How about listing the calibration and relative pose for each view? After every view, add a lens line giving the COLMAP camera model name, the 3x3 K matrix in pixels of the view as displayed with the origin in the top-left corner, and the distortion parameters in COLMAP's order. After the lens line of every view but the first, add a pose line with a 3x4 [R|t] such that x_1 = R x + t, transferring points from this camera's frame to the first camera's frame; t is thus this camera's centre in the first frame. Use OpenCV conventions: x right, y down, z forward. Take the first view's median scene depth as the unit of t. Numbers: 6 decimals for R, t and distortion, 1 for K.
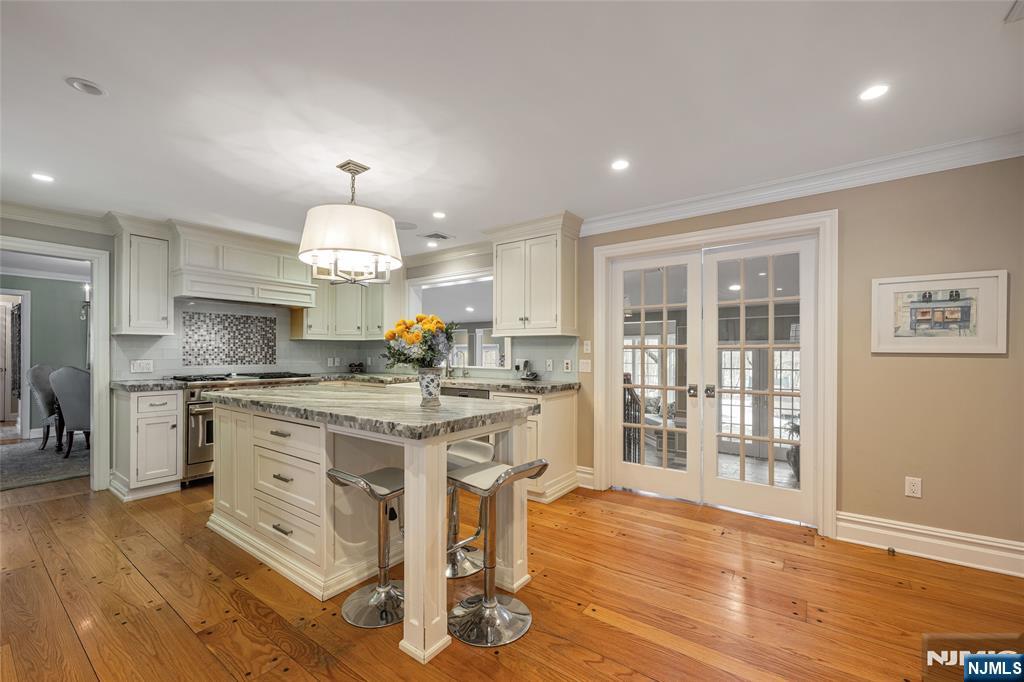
lens RADIAL K [[421.4, 0, 509.3], [0, 421.4, 350.2], [0, 0, 1]] dist [0.004296, -0.001669]
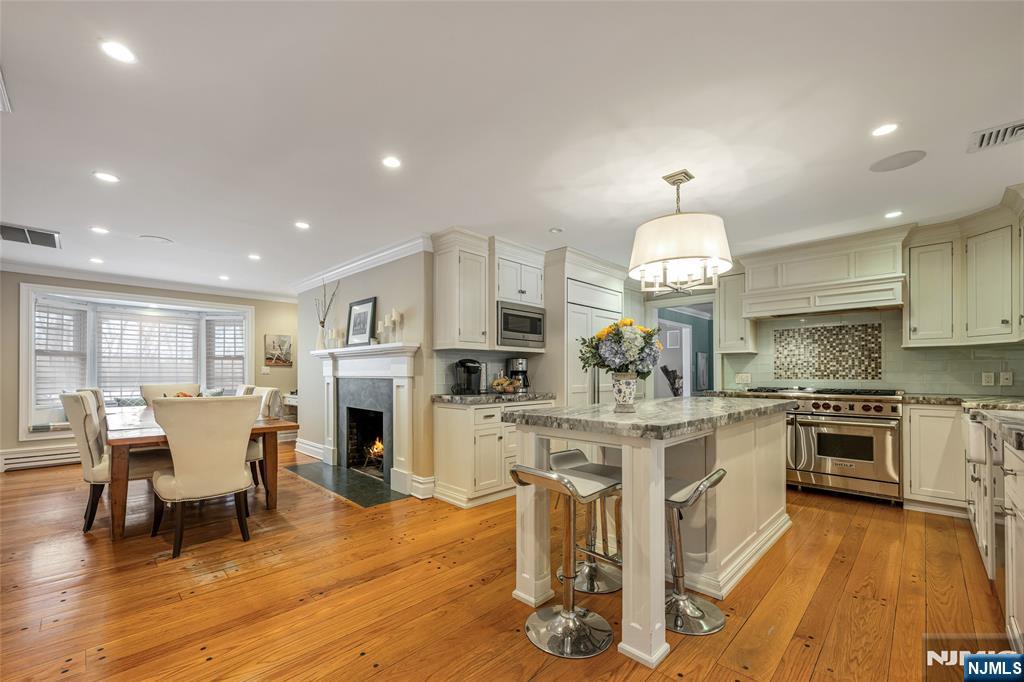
lens RADIAL K [[421.4, 0, 507.2], [0, 421.4, 373.2], [0, 0, 1]] dist [0.004296, -0.001669]
pose [[-0.139661, -0.004532, -0.990189, 0.413188], [0.006696, 0.999962, -0.005521, 0.022728], [0.990177, -0.007402, -0.139625, 0.442144]]
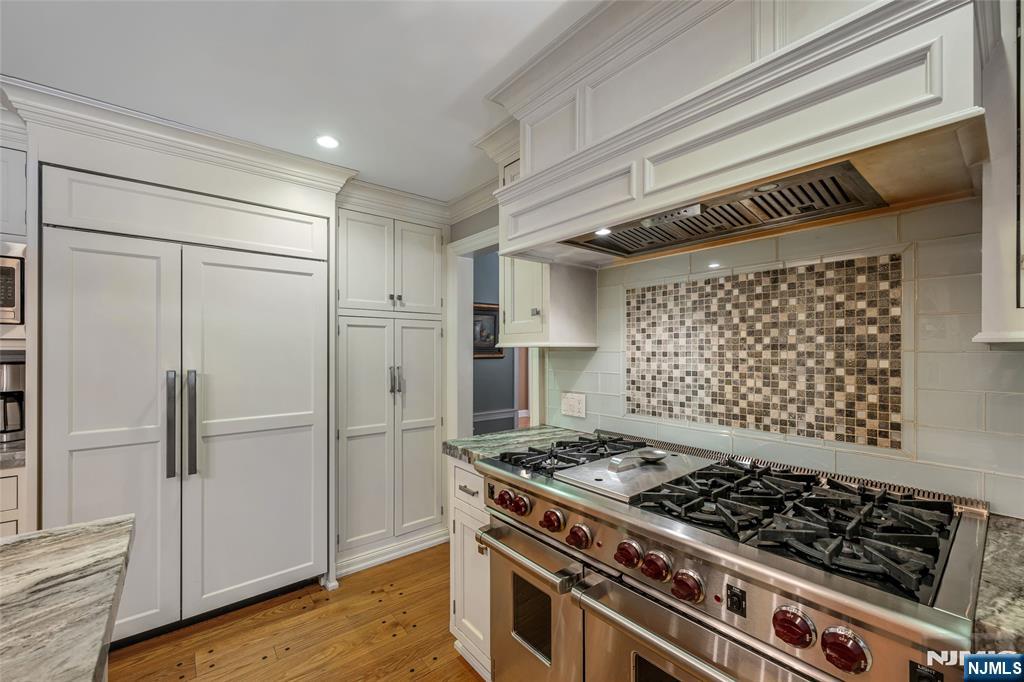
lens RADIAL K [[408.2, 0, 516.5], [0, 408.2, 350.6], [0, 0, 1]] dist [-0.000245, -0.000610]
pose [[-0.232059, -0.001188, -0.972701, -0.317909], [0.007257, 0.999969, -0.002952, -0.026573], [0.972675, -0.007744, -0.232043, 0.953185]]
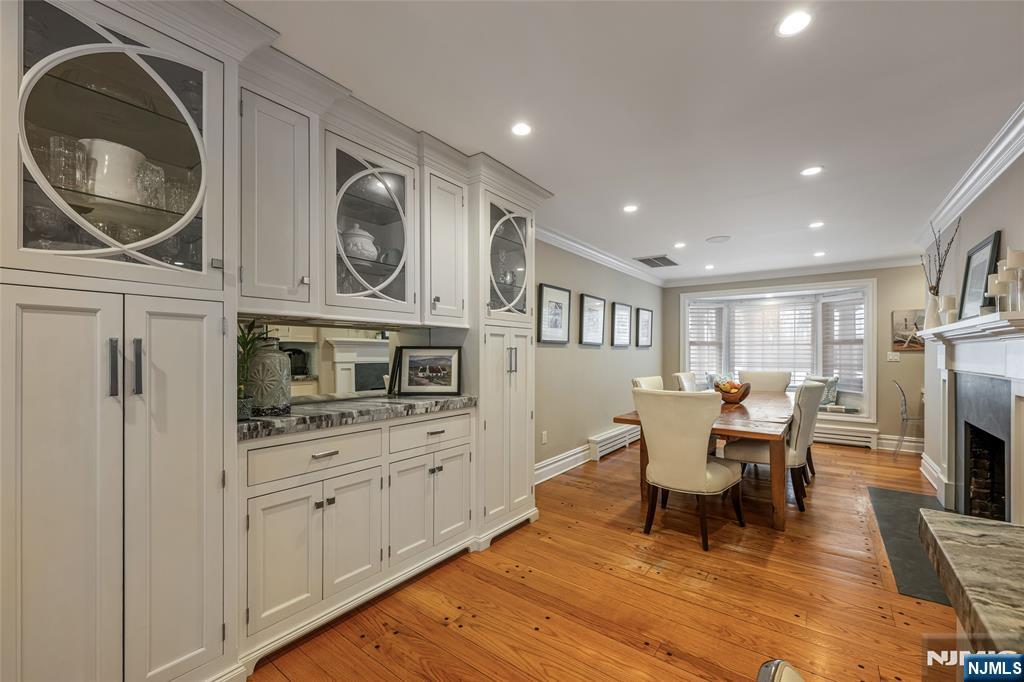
lens RADIAL K [[408.2, 0, 511.7], [0, 408.2, 355.1], [0, 0, 1]] dist [-0.000245, -0.000610]
pose [[-0.999953, -0.005197, 0.008137, 0.092886], [-0.005222, 0.999982, -0.002987, 0.001732], [-0.008121, -0.003029, -0.999962, 0.532548]]
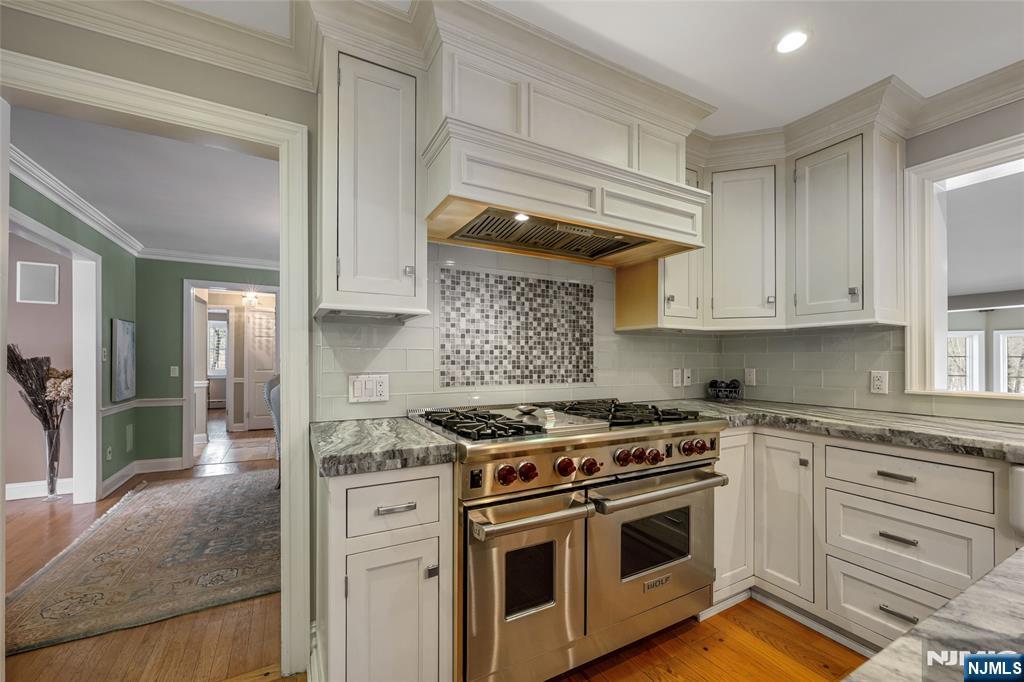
lens RADIAL K [[408.2, 0, 510.9], [0, 408.2, 358.0], [0, 0, 1]] dist [-0.000245, -0.000610]
pose [[0.906491, -0.003022, -0.422214, -0.499348], [0.003354, 0.999994, 0.000042, 0.005867], [0.422211, -0.001454, 0.906496, 0.608897]]
